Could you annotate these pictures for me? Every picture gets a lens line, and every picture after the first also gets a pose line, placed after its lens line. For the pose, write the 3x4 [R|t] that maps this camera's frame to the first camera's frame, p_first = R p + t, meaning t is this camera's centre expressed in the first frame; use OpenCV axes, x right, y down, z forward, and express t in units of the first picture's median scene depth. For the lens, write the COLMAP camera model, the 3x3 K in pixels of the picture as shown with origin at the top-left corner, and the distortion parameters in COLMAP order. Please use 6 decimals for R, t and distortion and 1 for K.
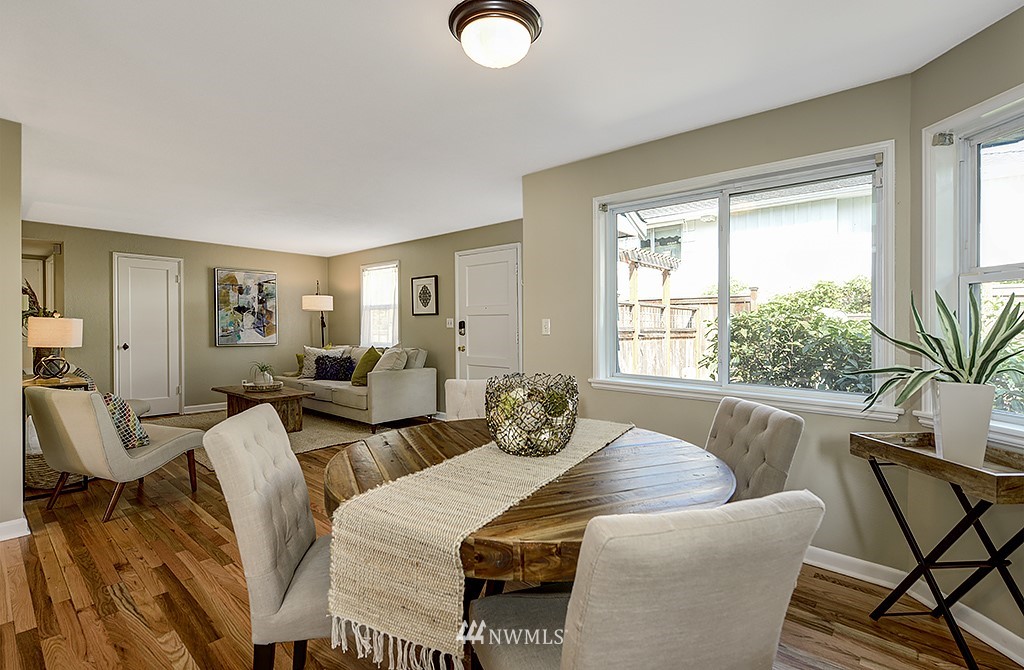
lens RADIAL K [[491.3, 0, 508.0], [0, 491.3, 338.0], [0, 0, 1]] dist [0.016146, -0.000903]
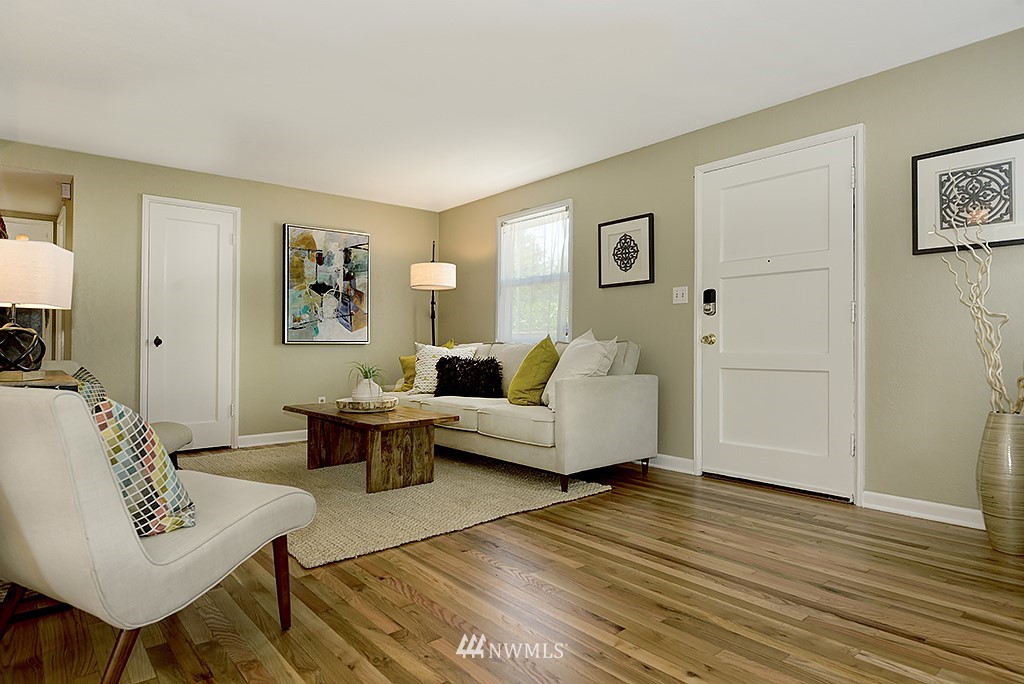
lens RADIAL K [[608.1, 0, 518.5], [0, 608.1, 337.0], [0, 0, 1]] dist [0.004504, 0.004219]
pose [[0.991724, -0.005307, -0.128279, -0.188476], [0.001023, 0.999440, -0.033442, 0.035829], [0.128384, 0.033034, 0.991174, 0.253625]]
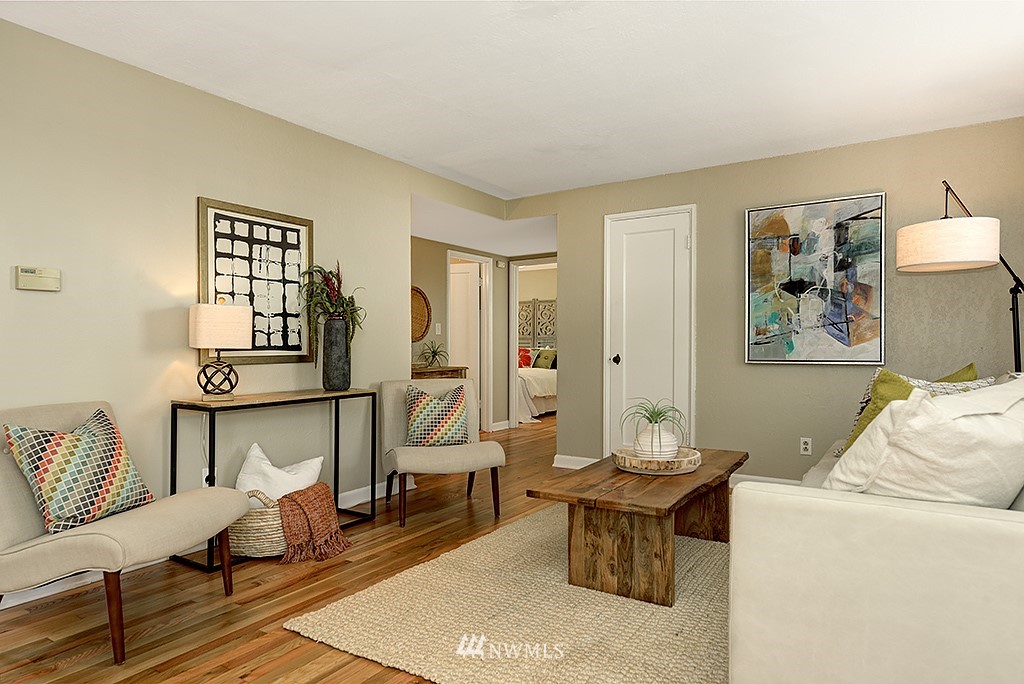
lens RADIAL K [[608.1, 0, 496.8], [0, 608.1, 354.6], [0, 0, 1]] dist [0.004504, 0.004219]
pose [[0.152259, 0.010032, -0.988290, -0.011672], [-0.016602, 0.999833, 0.007591, 0.007303], [0.988201, 0.015251, 0.152400, 0.668497]]
